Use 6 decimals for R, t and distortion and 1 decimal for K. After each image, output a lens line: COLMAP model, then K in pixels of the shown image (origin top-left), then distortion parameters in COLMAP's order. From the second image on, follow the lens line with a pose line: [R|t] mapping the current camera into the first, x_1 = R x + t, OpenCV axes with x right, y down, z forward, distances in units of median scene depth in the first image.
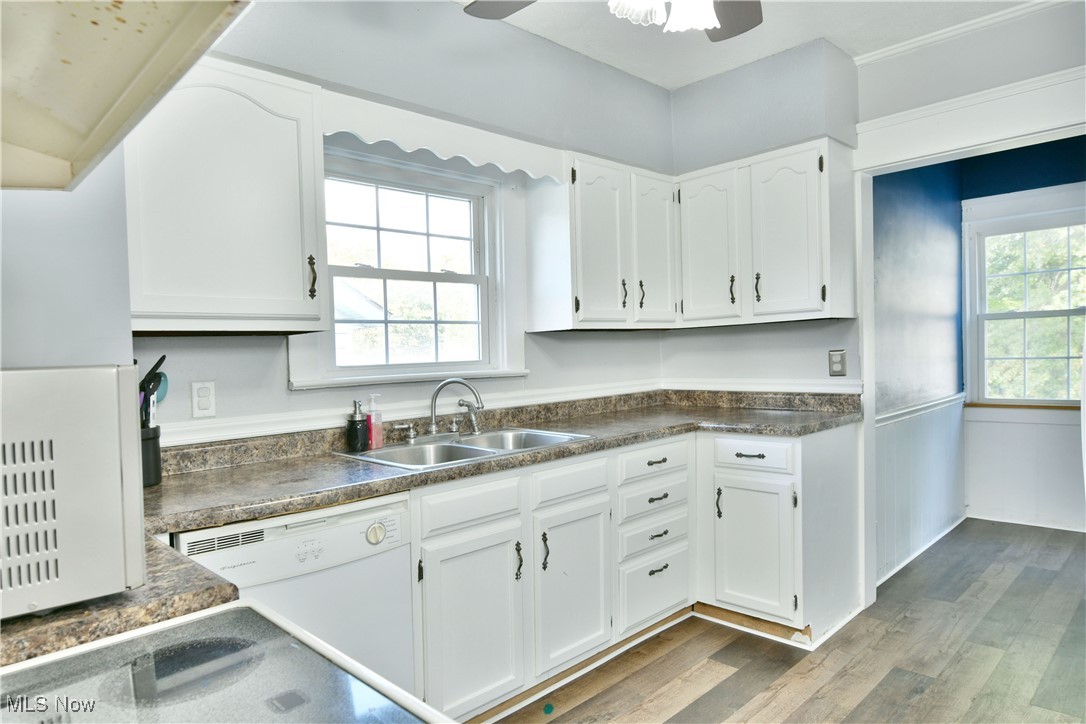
lens RADIAL K [[664.8, 0, 545.0], [0, 664.8, 376.1], [0, 0, 1]] dist [-0.011199, -0.005264]
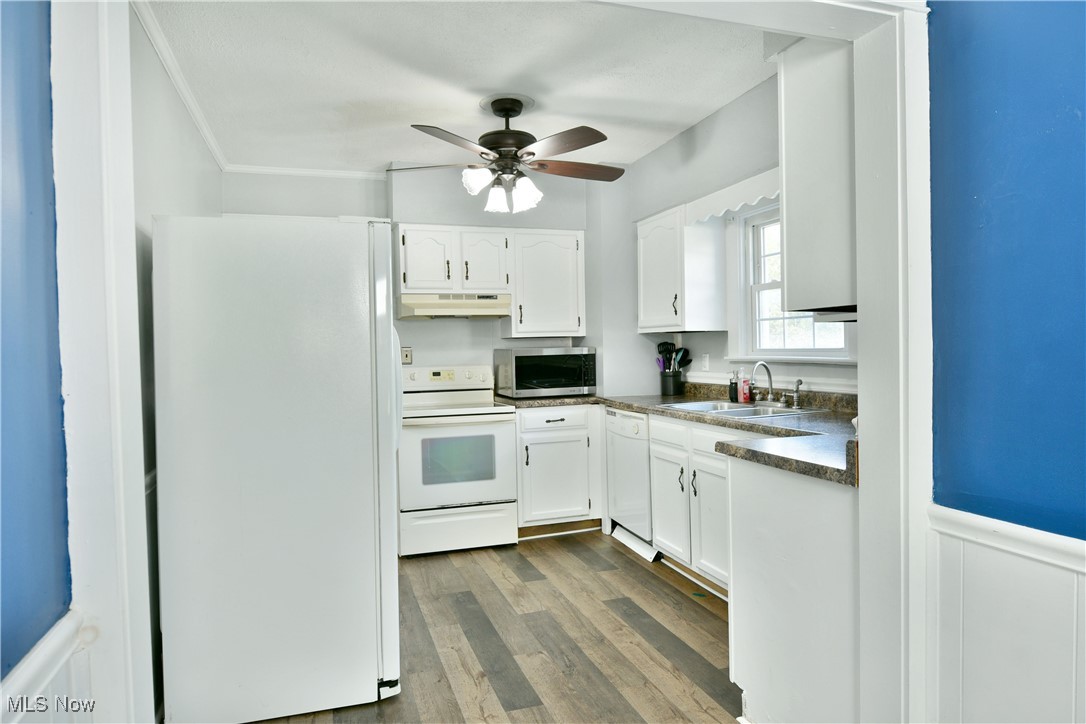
lens RADIAL K [[664.8, 0, 537.2], [0, 664.8, 357.3], [0, 0, 1]] dist [-0.011199, -0.005264]
pose [[-0.436087, 0.056966, -0.898100, 1.111820], [0.002604, 0.998070, 0.062043, -0.078364], [0.899901, 0.024717, -0.435394, 1.018499]]
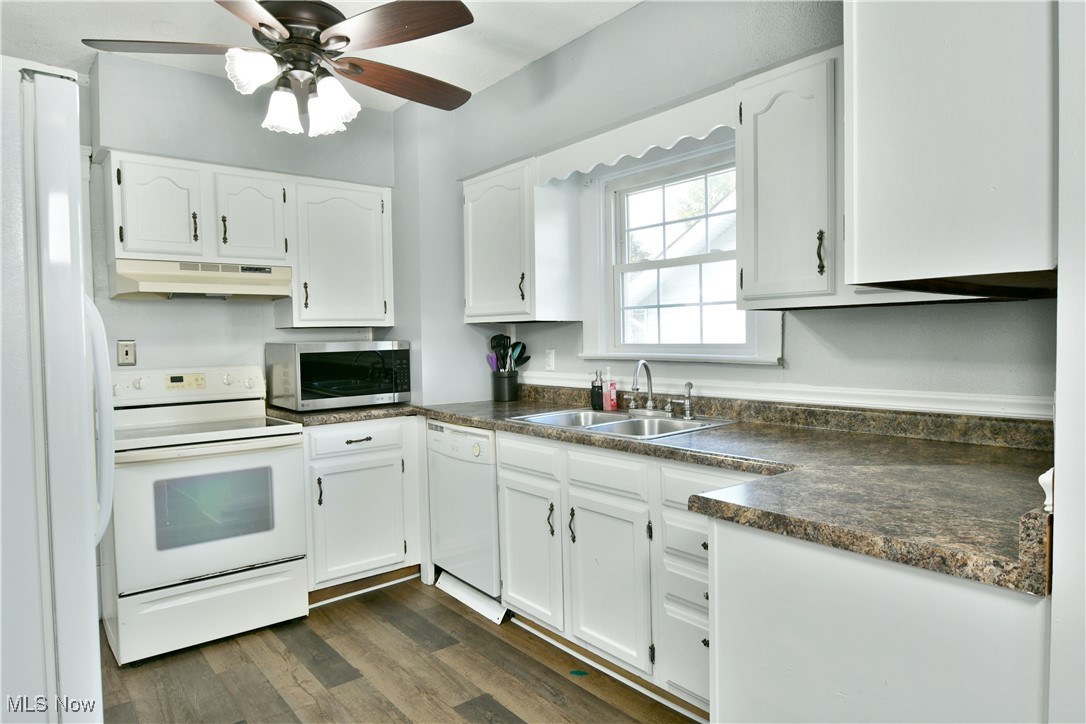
lens RADIAL K [[664.8, 0, 538.3], [0, 664.8, 361.8], [0, 0, 1]] dist [-0.011199, -0.005264]
pose [[-0.094632, 0.075709, -0.992629, 0.815543], [-0.017320, 0.996828, 0.077680, -0.063890], [0.995362, 0.024543, -0.093020, 0.804094]]
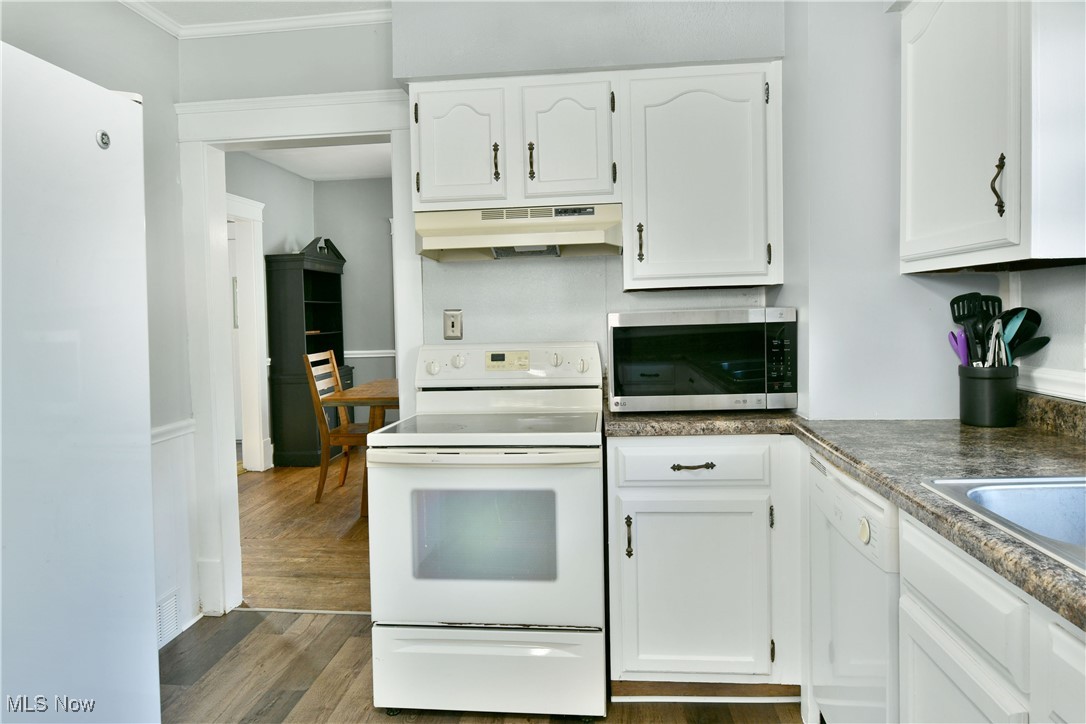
lens RADIAL K [[664.8, 0, 560.1], [0, 664.8, 342.8], [0, 0, 1]] dist [-0.011199, -0.005264]
pose [[-0.755131, 0.082012, -0.650424, 0.308200], [0.027704, 0.995250, 0.093327, -0.040440], [0.654988, 0.052455, -0.753816, 0.833545]]
